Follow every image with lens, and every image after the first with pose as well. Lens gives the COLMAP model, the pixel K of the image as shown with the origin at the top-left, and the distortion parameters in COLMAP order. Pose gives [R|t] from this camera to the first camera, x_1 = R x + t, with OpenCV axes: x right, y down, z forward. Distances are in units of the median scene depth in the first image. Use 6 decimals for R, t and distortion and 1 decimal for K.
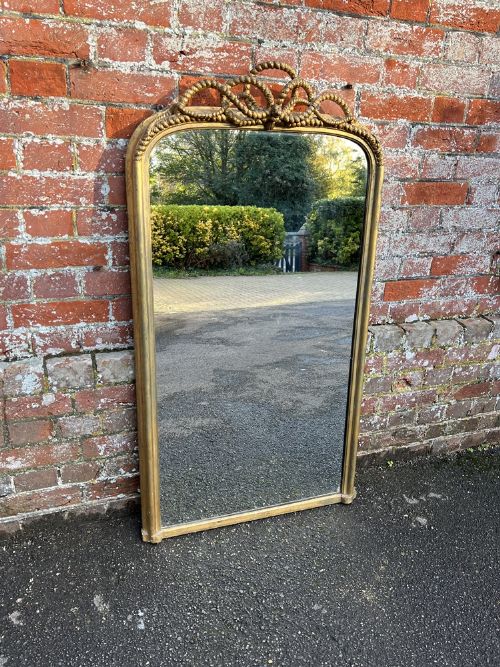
lens RADIAL K [[484.6, 0, 248.0], [0, 484.6, 329.5], [0, 0, 1]] dist [0.031873, -0.040785]
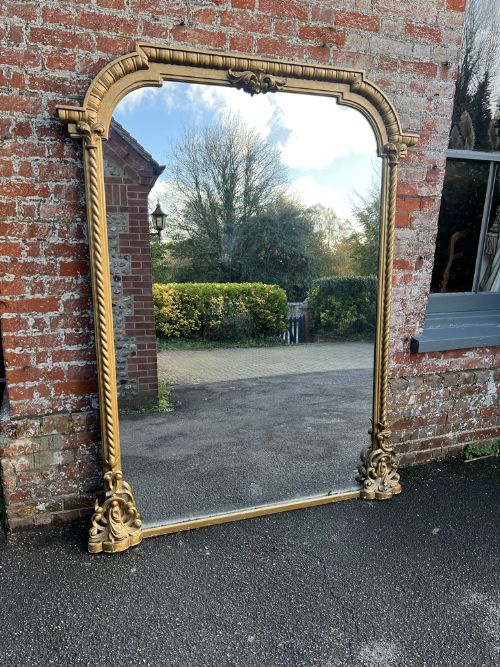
lens RADIAL K [[492.5, 0, 250.0], [0, 492.5, 337.7], [0, 0, 1]] dist [0.010021, -0.004794]
pose [[0.999631, -0.025083, 0.010445, -0.054875], [0.026240, 0.990962, -0.131548, 0.056403], [-0.007051, 0.131773, 0.991255, -0.821714]]
